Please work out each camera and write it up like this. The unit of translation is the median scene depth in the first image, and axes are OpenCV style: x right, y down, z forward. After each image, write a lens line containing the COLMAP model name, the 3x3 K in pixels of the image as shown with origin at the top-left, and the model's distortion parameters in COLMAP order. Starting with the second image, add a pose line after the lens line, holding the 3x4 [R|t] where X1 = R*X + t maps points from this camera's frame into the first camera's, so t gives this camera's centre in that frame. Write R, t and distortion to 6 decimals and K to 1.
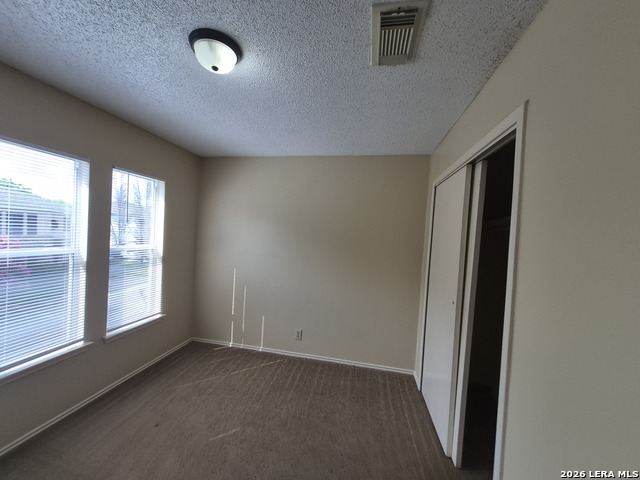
lens RADIAL K [[251.3, 0, 316.1], [0, 251.3, 243.6], [0, 0, 1]] dist [0.005544, -0.000035]
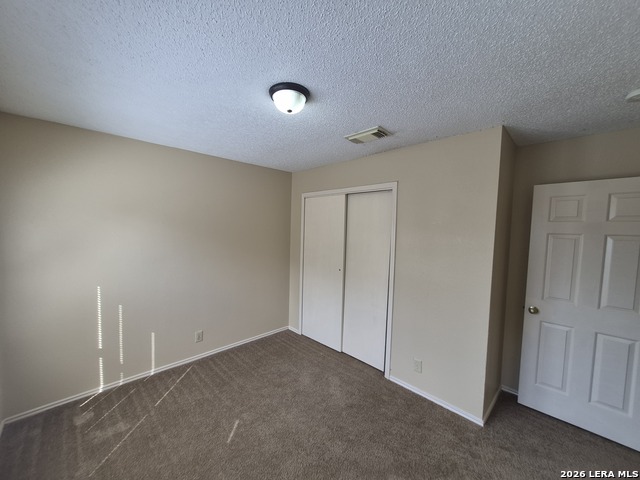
lens RADIAL K [[251.3, 0, 316.1], [0, 251.3, 243.6], [0, 0, 1]] dist [0.005544, -0.000035]
pose [[0.565391, -0.095971, 0.819221, -0.644570], [0.037570, 0.995174, 0.090654, -0.074672], [-0.823967, -0.020477, 0.566268, 0.090445]]
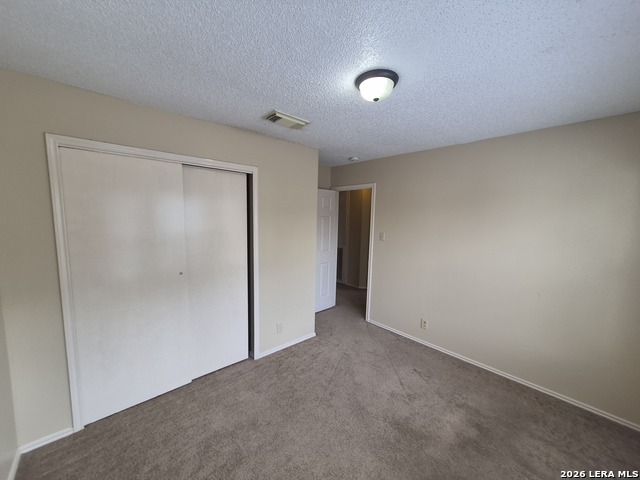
lens RADIAL K [[251.3, 0, 316.1], [0, 251.3, 243.6], [0, 0, 1]] dist [0.005544, -0.000035]
pose [[-0.797534, -0.148567, 0.584694, -0.446938], [-0.052033, 0.982530, 0.178680, -0.107734], [-0.601026, 0.112080, -0.791332, 1.040356]]
